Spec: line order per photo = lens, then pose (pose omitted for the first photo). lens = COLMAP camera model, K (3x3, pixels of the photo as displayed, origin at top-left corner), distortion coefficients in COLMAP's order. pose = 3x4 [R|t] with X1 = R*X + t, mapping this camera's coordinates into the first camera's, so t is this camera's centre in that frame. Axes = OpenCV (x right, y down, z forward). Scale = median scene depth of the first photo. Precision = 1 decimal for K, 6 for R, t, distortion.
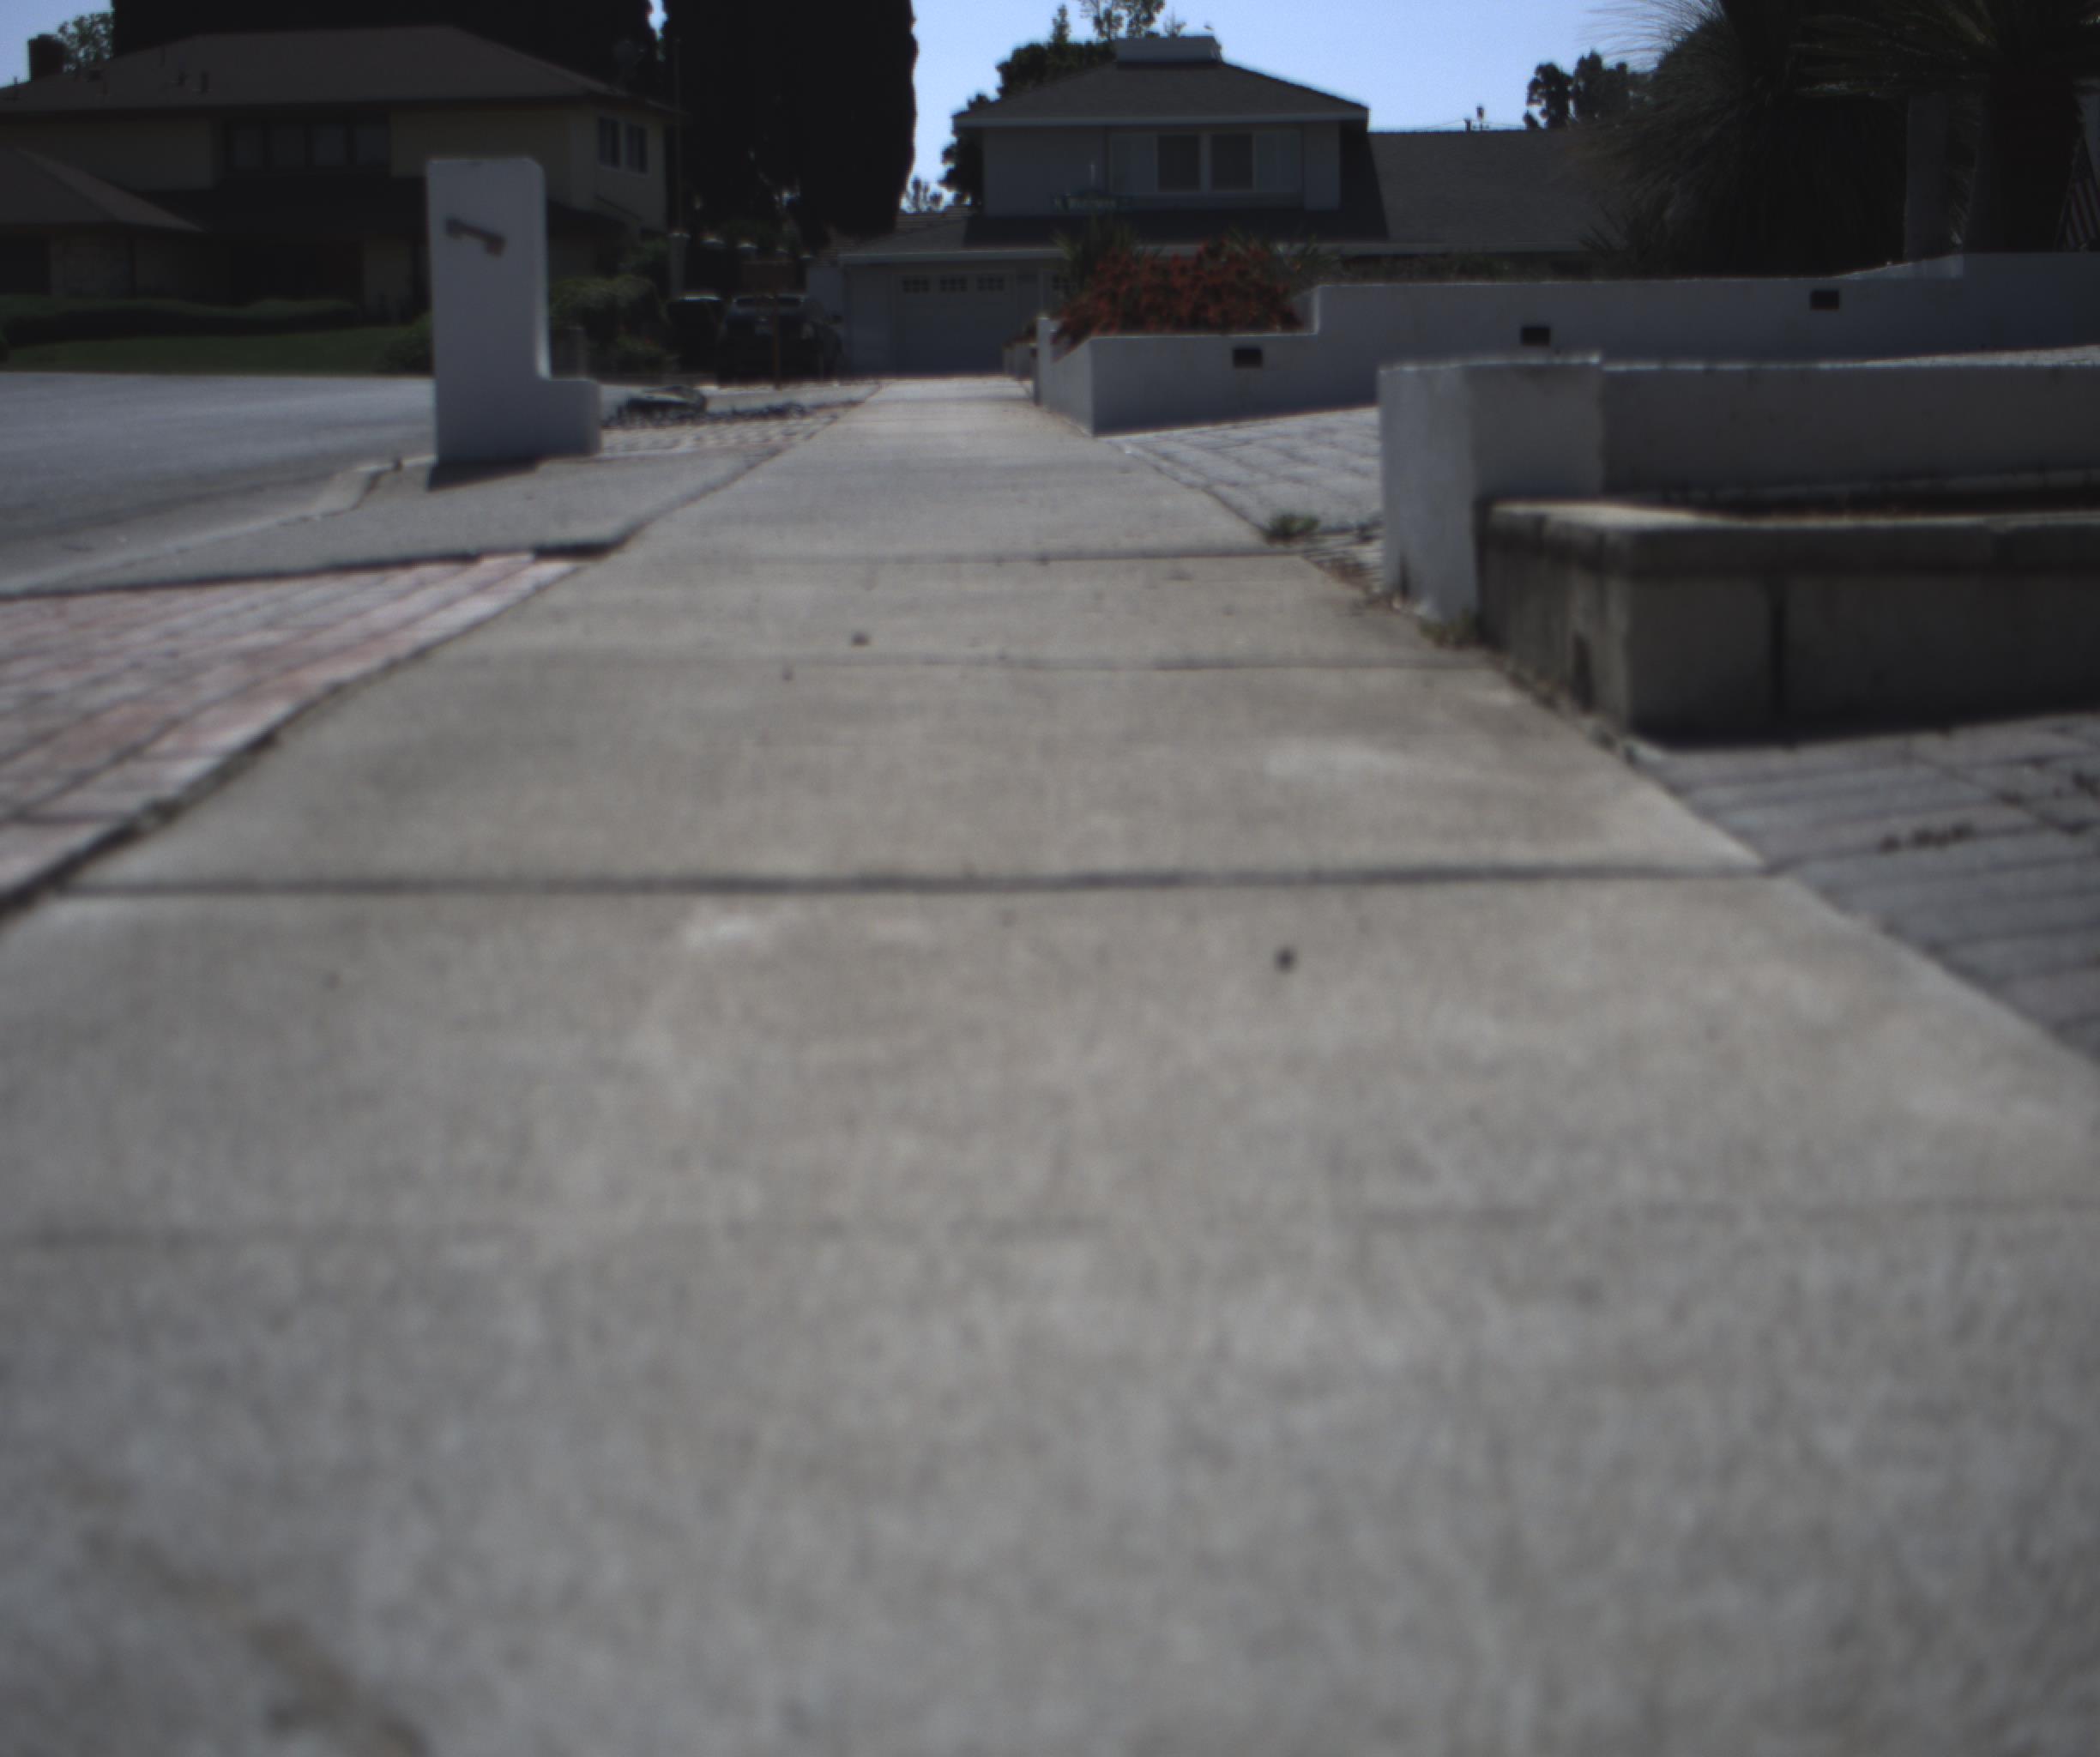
lens RADIAL K [[3914.4, 0, 1050.0], [0, 3914.4, 878.5], [0, 0, 1]] dist [-0.185766, 0.882160]
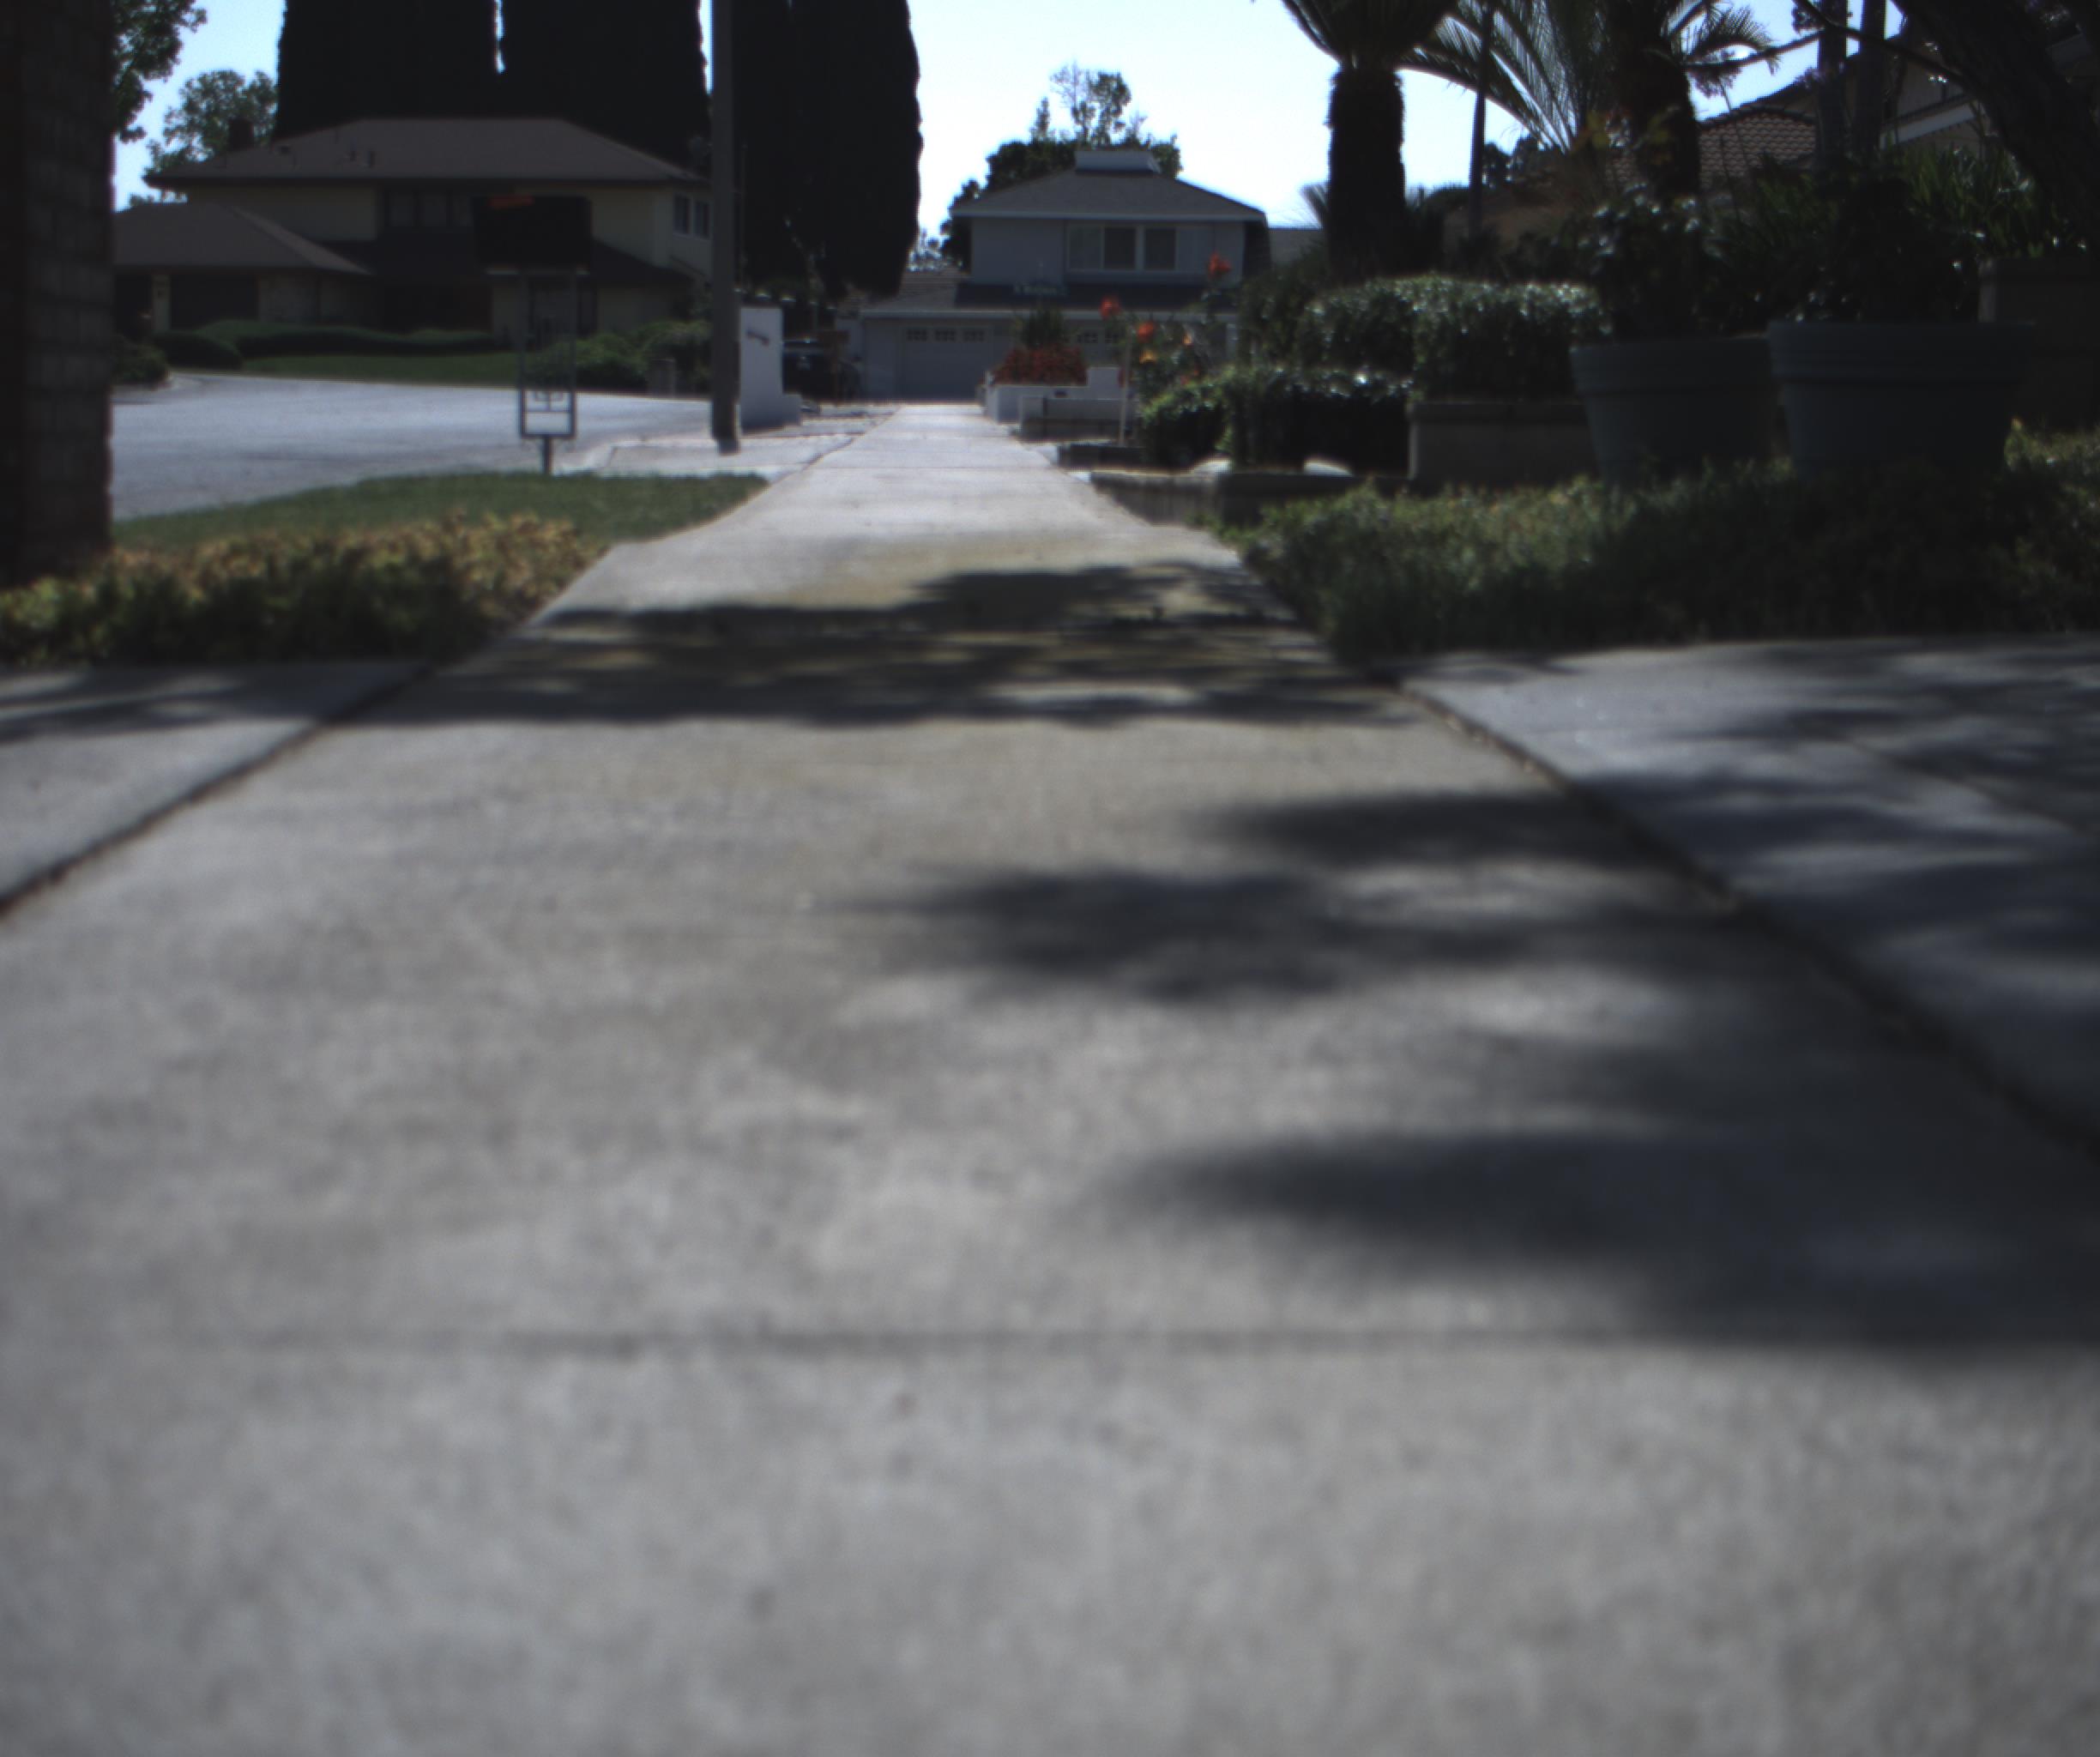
lens RADIAL K [[3914.4, 0, 1050.0], [0, 3914.4, 878.5], [0, 0, 1]] dist [-0.185766, 0.882160]
pose [[0.999455, 0.032386, 0.006396, 0.007892], [-0.032327, 0.999436, -0.009137, 0.041304], [-0.006688, 0.008925, 0.999938, -0.311039]]
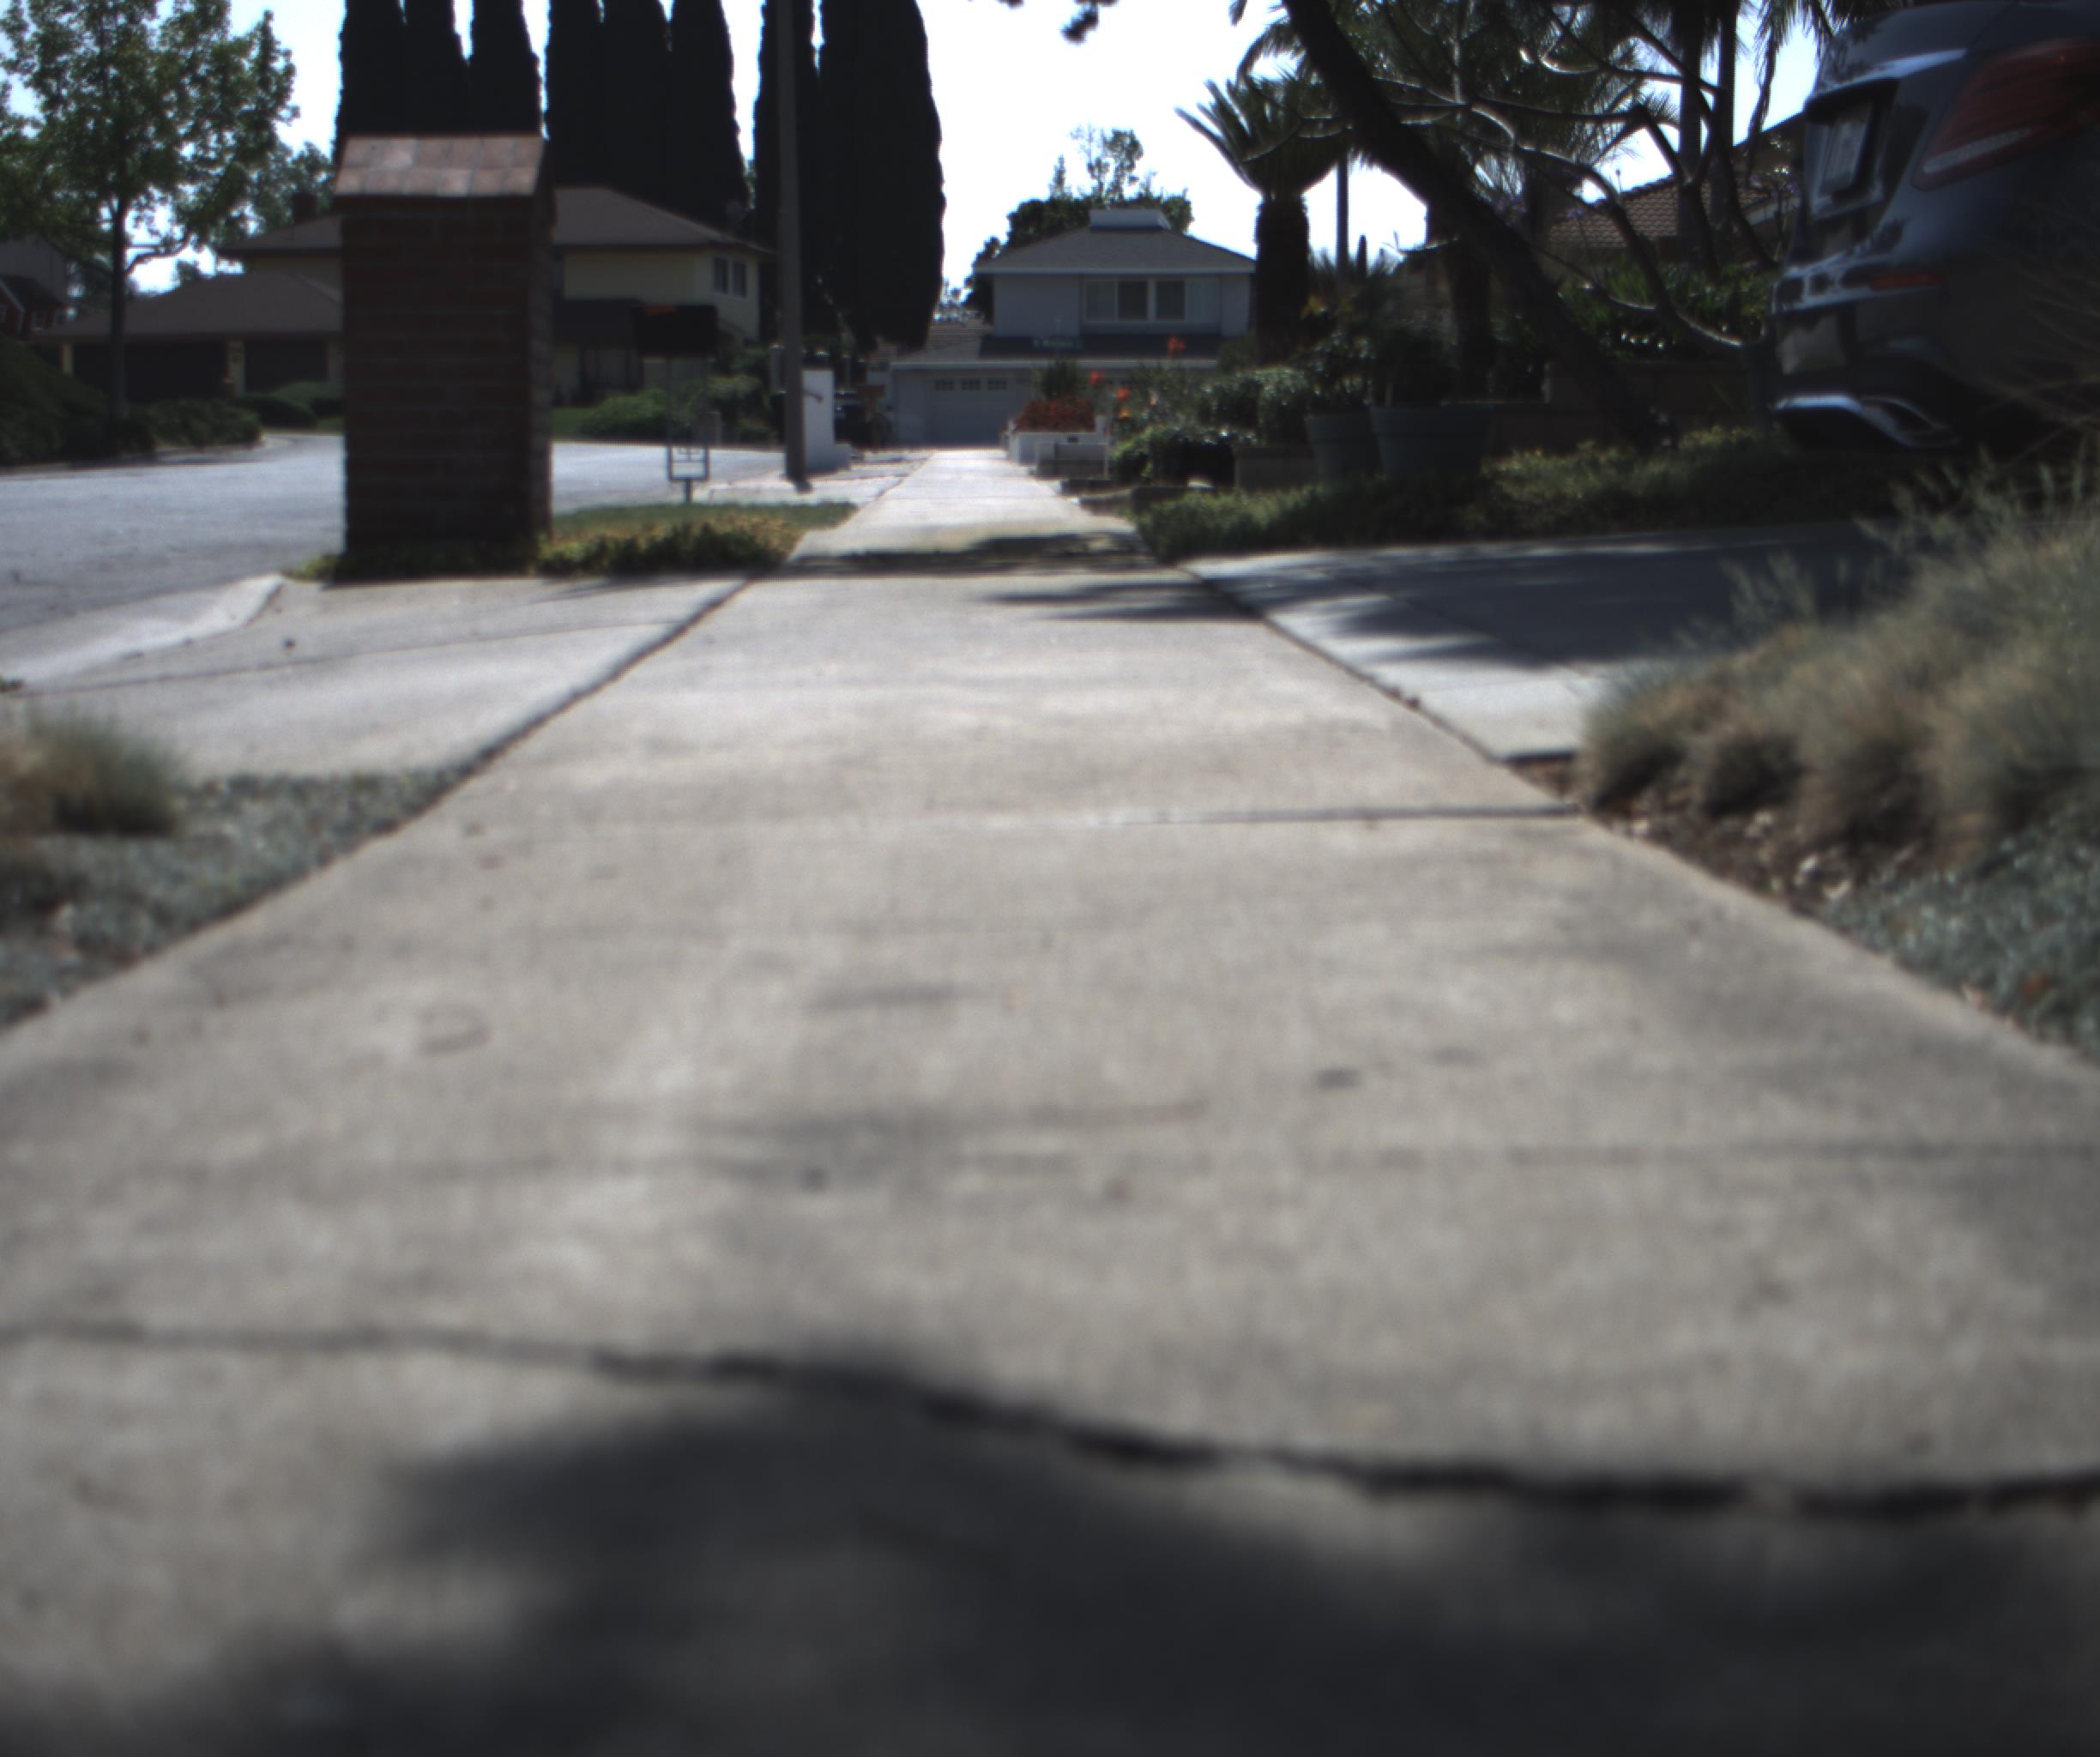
lens RADIAL K [[3914.4, 0, 1050.0], [0, 3914.4, 878.5], [0, 0, 1]] dist [-0.185766, 0.882160]
pose [[0.999876, 0.015590, -0.002129, 0.009367], [-0.015629, 0.999681, -0.019852, 0.052313], [0.001819, 0.019883, 0.999801, -0.397137]]
